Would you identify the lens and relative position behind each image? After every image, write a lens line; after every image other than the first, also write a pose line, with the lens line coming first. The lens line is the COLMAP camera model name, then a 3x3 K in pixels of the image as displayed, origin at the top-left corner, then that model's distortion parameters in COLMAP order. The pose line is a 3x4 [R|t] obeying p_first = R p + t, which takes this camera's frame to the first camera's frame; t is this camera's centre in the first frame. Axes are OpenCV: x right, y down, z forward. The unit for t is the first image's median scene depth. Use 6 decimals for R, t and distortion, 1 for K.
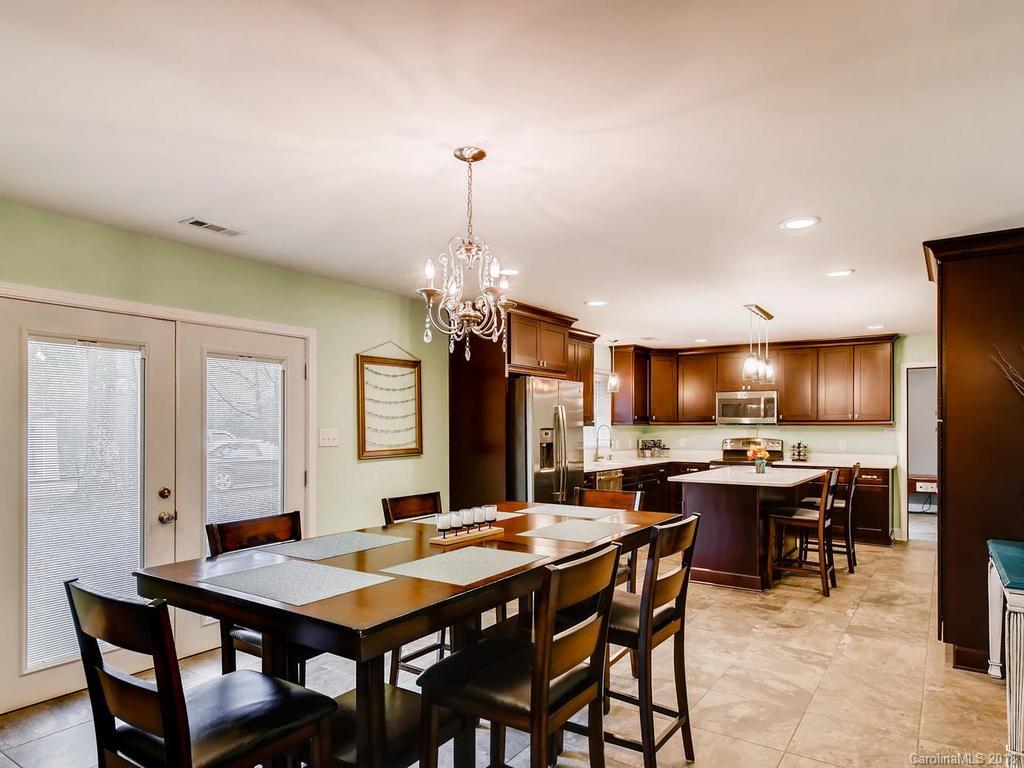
lens RADIAL K [[619.2, 0, 527.8], [0, 619.2, 421.0], [0, 0, 1]] dist [0.011823, -0.004535]
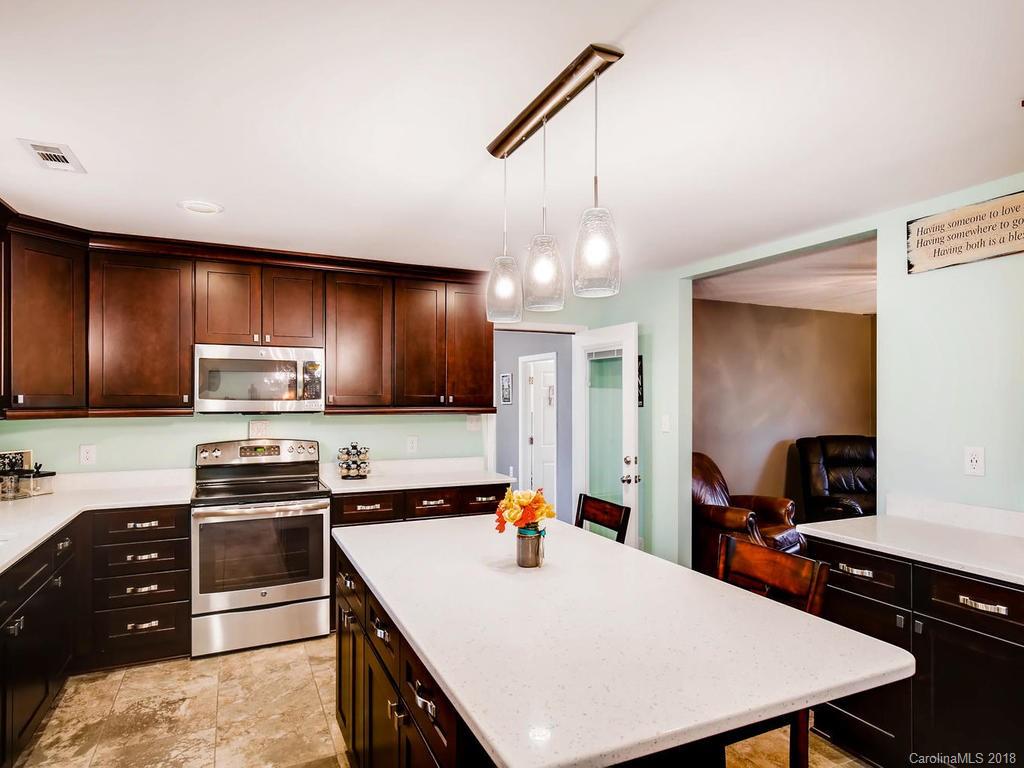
lens RADIAL K [[619.2, 0, 522.1], [0, 619.2, 392.8], [0, 0, 1]] dist [0.011823, -0.004535]
pose [[0.510589, 0.006347, 0.859802, 0.035316], [-0.004550, 0.999979, -0.004679, -0.009682], [-0.859813, -0.001523, 0.510607, 0.583864]]
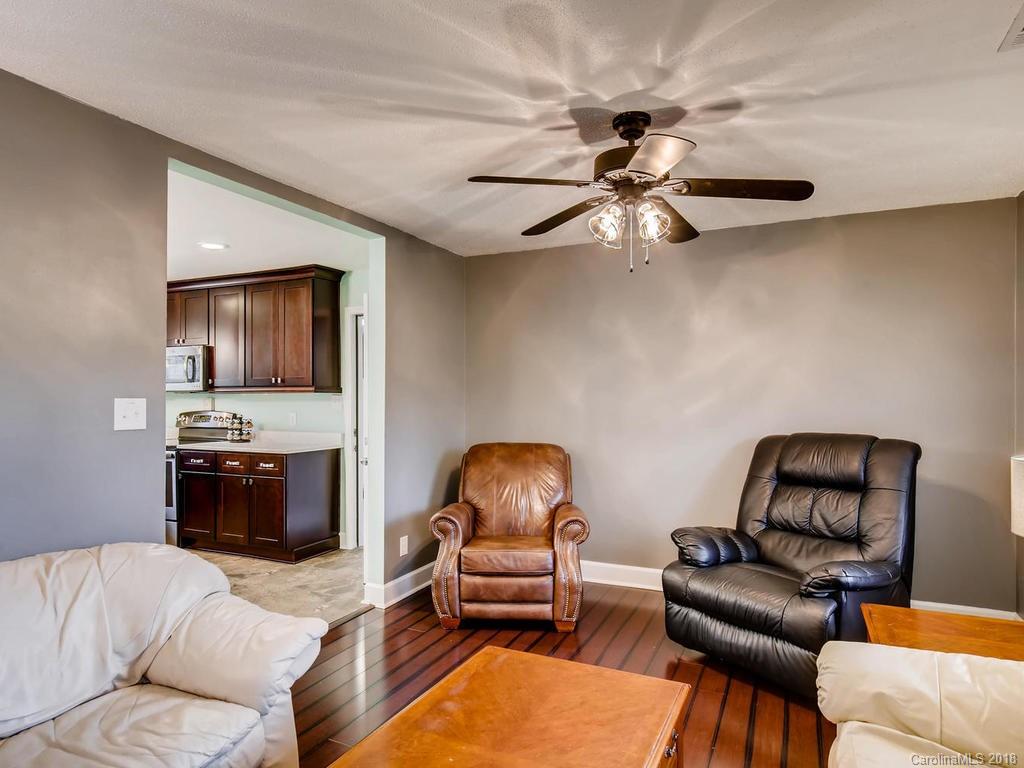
lens RADIAL K [[619.2, 0, 512.5], [0, 619.2, 383.9], [0, 0, 1]] dist [0.011823, -0.004535]
pose [[0.986509, -0.005232, 0.163625, 0.620361], [0.007074, 0.999918, -0.010677, 0.006085], [-0.163556, 0.011690, 0.986465, 0.222715]]
